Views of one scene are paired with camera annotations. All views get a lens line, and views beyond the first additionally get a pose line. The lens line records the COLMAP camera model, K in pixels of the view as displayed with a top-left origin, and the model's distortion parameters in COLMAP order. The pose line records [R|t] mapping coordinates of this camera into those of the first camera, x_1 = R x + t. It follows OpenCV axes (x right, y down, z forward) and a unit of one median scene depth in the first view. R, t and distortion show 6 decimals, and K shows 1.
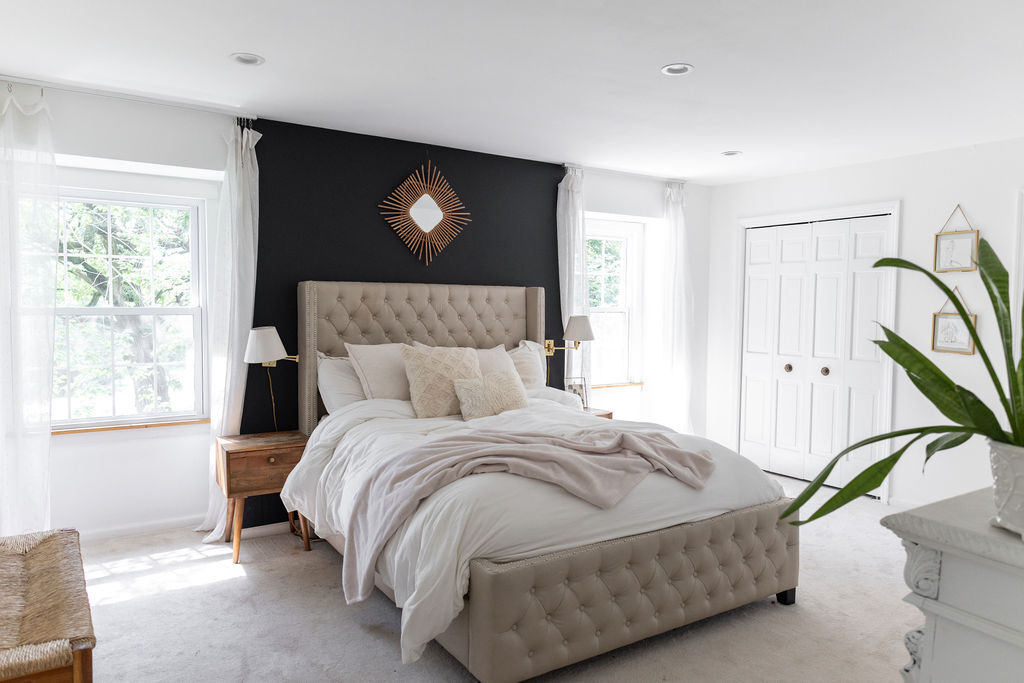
lens RADIAL K [[692.0, 0, 512.0], [0, 692.0, 341.5], [0, 0, 1]] dist [0.003719, -0.003211]
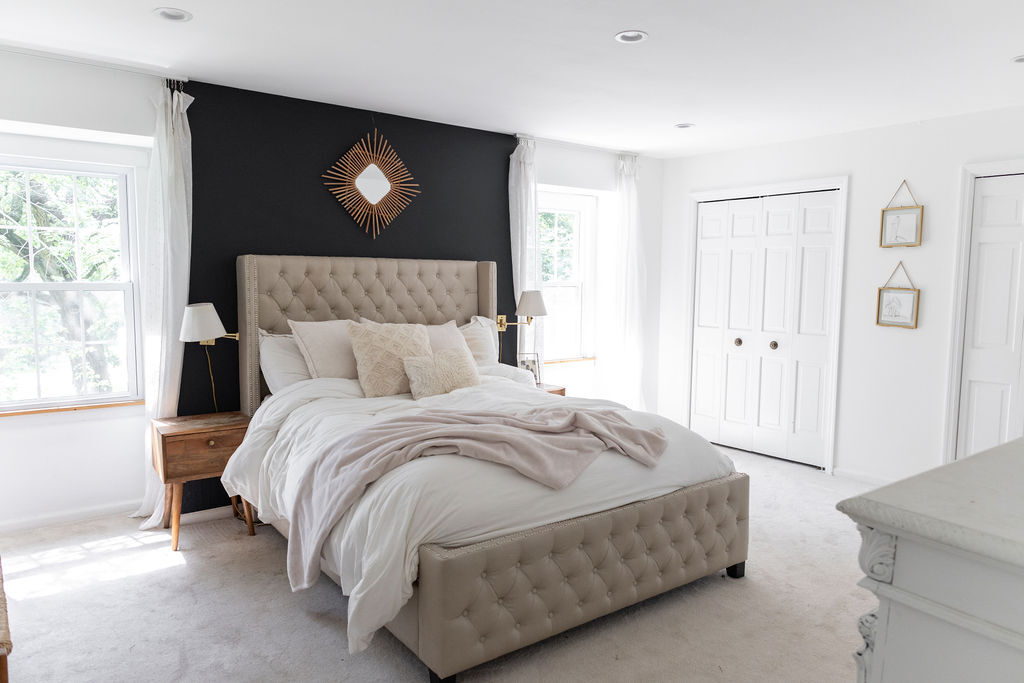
lens RADIAL K [[692.0, 0, 512.0], [0, 692.0, 341.5], [0, 0, 1]] dist [0.003719, -0.003211]
pose [[0.997753, -0.006170, 0.066708, 0.004149], [0.003564, 0.999229, 0.039105, -0.004721], [-0.066897, -0.038779, 0.997006, 0.024505]]
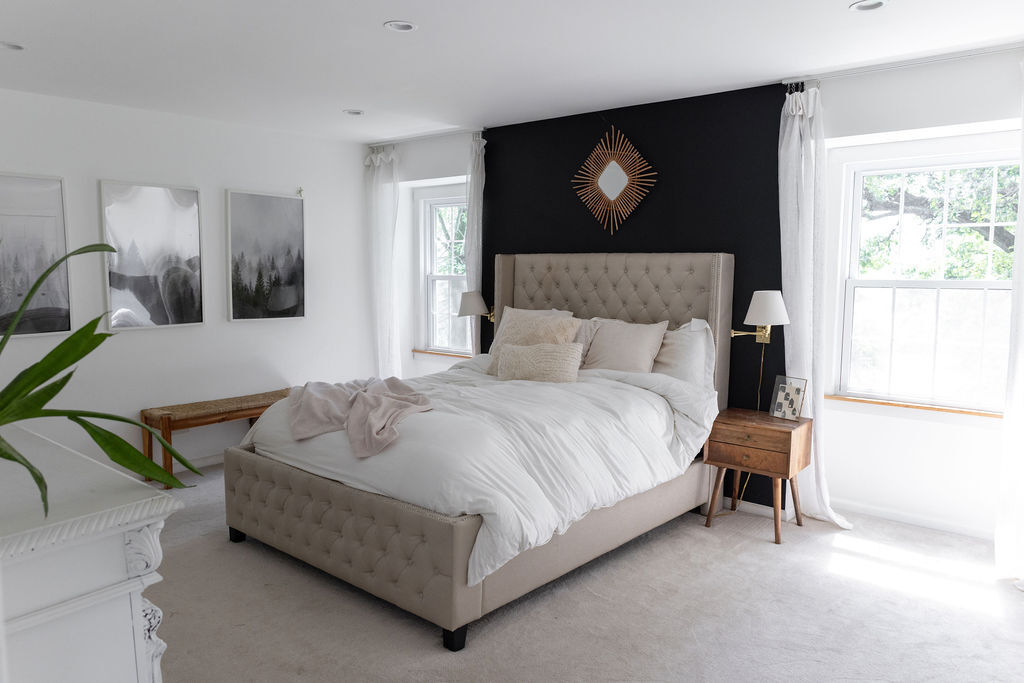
lens RADIAL K [[715.1, 0, 512.0], [0, 715.1, 341.5], [0, 0, 1]] dist [0.003226, -0.000272]
pose [[0.287552, 0.086180, -0.953880, 1.015210], [-0.062129, 0.995524, 0.071213, -0.027568], [0.955748, 0.038787, 0.291620, 0.717105]]
